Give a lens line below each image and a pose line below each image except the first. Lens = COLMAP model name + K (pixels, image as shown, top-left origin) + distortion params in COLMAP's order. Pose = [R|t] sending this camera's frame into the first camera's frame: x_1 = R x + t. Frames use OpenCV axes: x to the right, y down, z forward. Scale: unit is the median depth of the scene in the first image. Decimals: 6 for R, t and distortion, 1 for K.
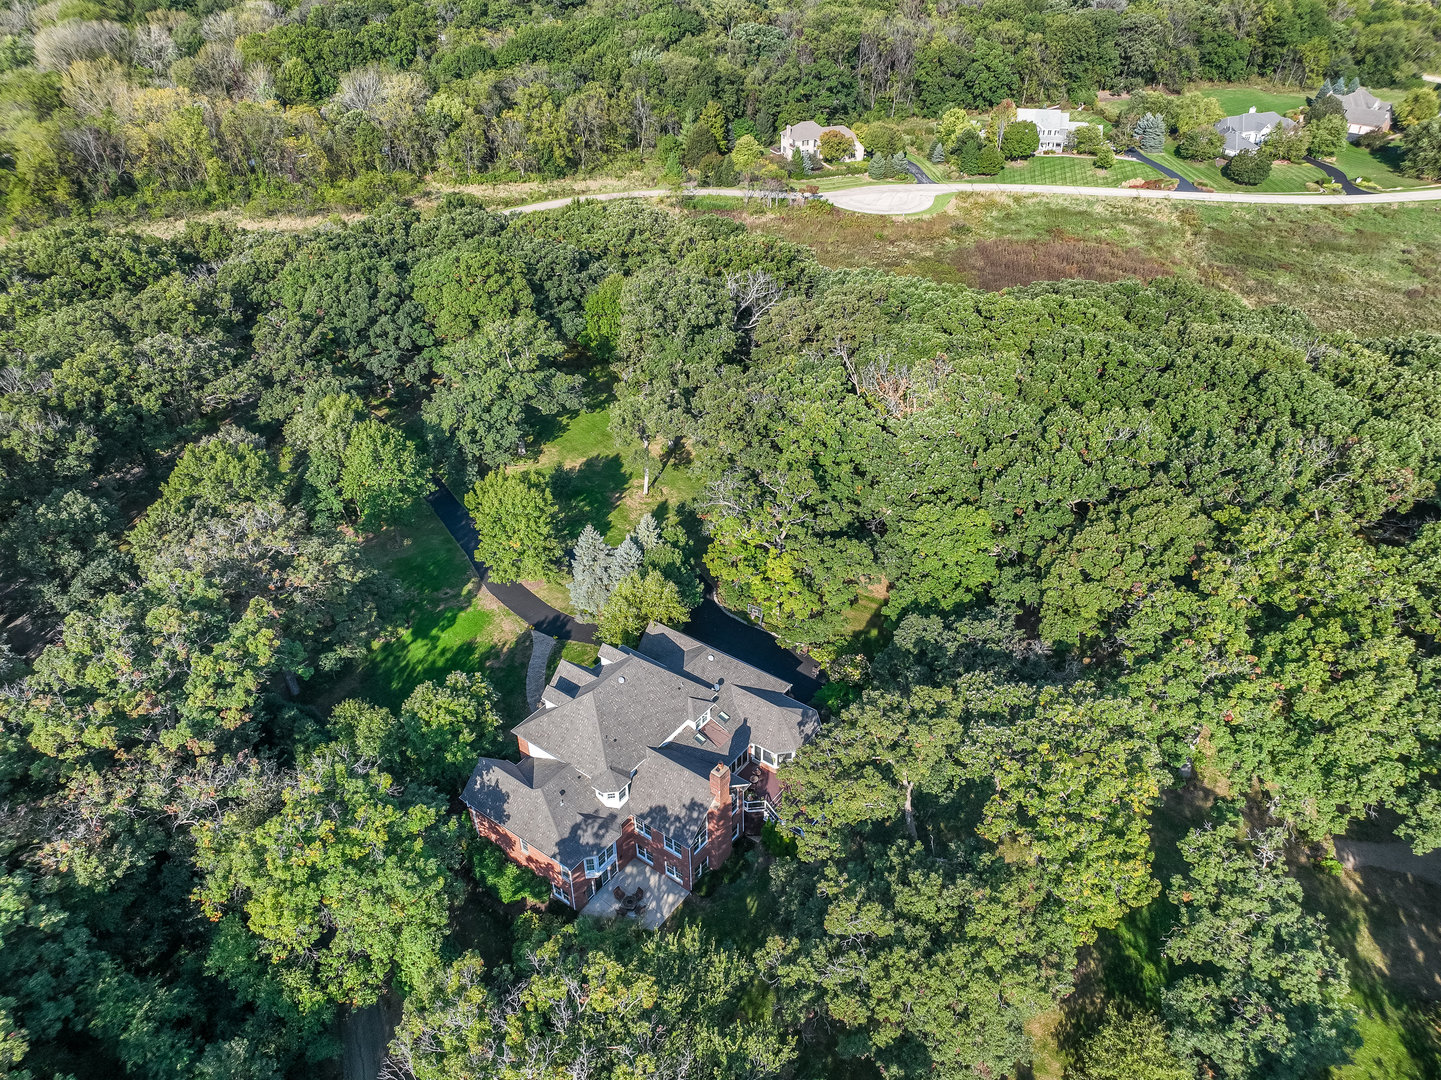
lens RADIAL K [[1039.8, 0, 715.4], [0, 1039.8, 538.8], [0, 0, 1]] dist [0.006551, 0.009779]
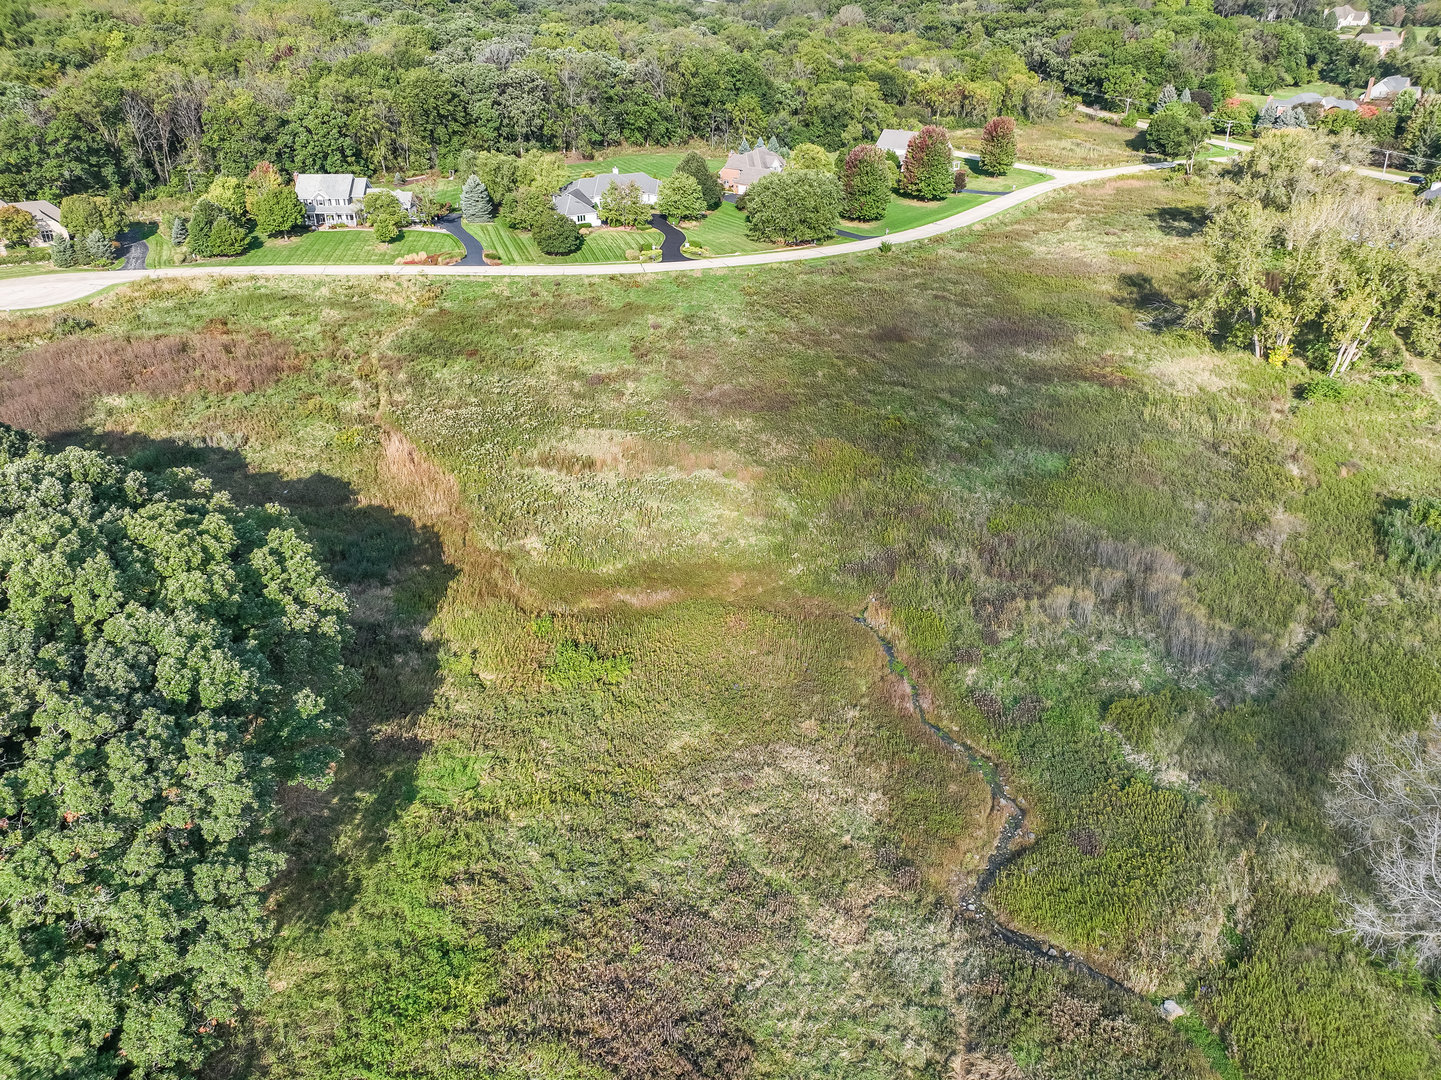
lens RADIAL K [[1133.5, 0, 725.7], [0, 1133.5, 539.1], [0, 0, 1]] dist [0.006886, 0.003354]
pose [[0.980612, -0.082235, 0.177869, 0.693271], [0.101787, 0.989383, -0.103738, -0.030998], [-0.167450, 0.119831, 0.978571, 0.229011]]
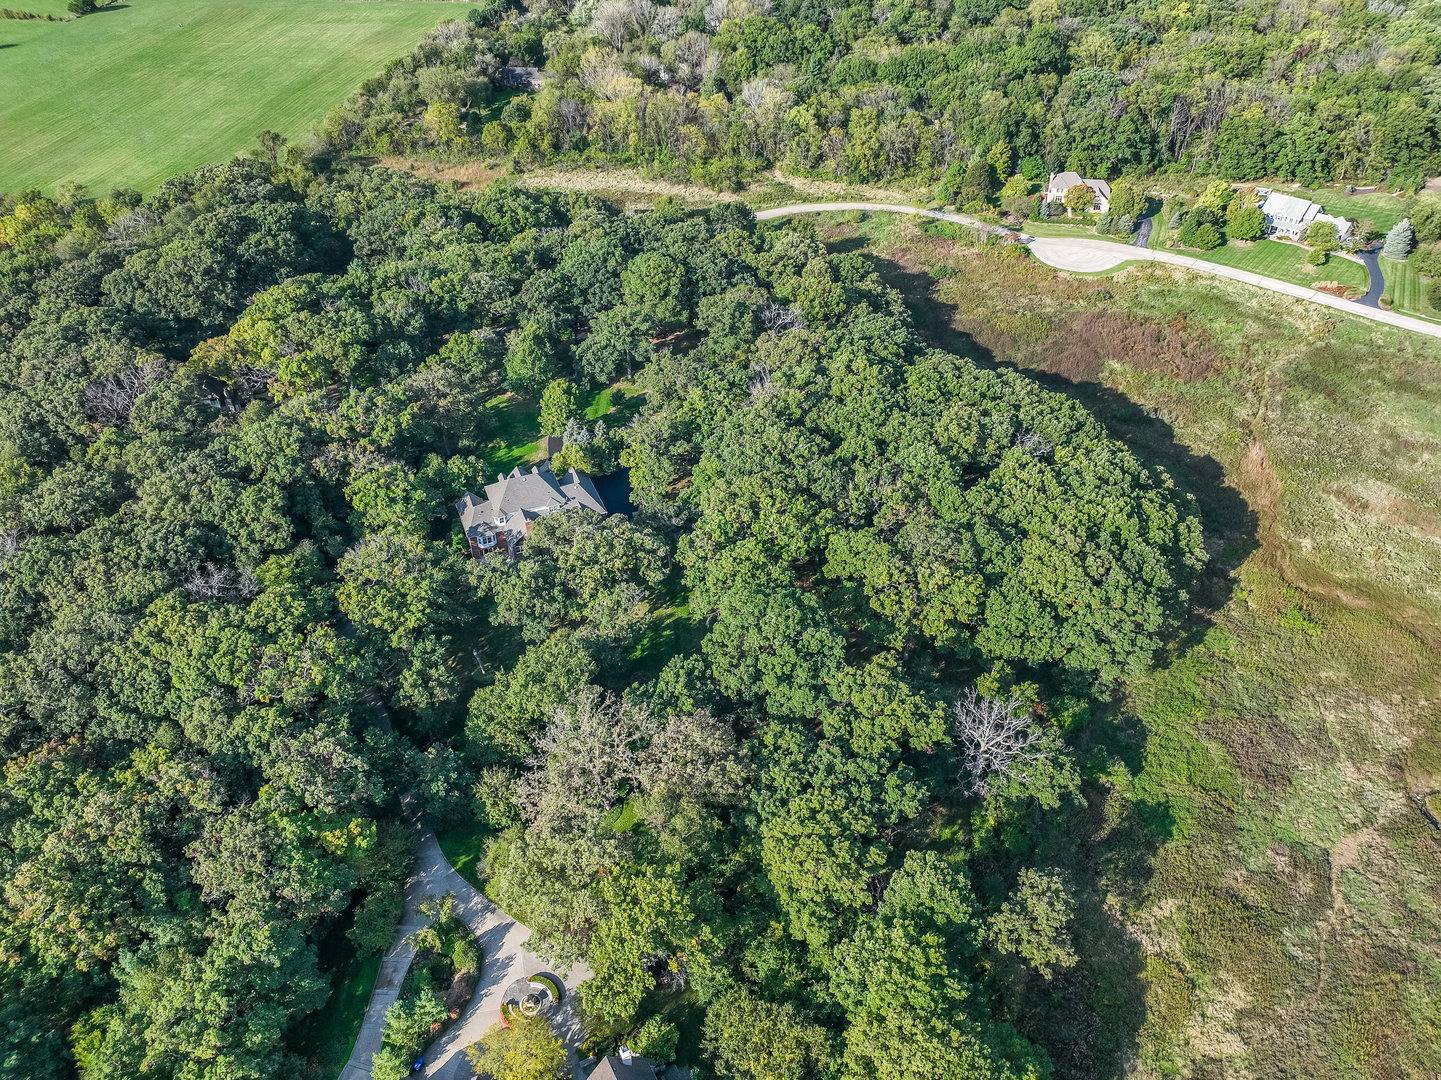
lens RADIAL K [[1133.5, 0, 728.4], [0, 1133.5, 537.5], [0, 0, 1]] dist [0.006886, 0.003354]
pose [[0.847131, 0.317578, -0.426043, 0.691929], [-0.287004, 0.948207, 0.136137, -0.107032], [0.447210, 0.006950, 0.894402, -0.526910]]
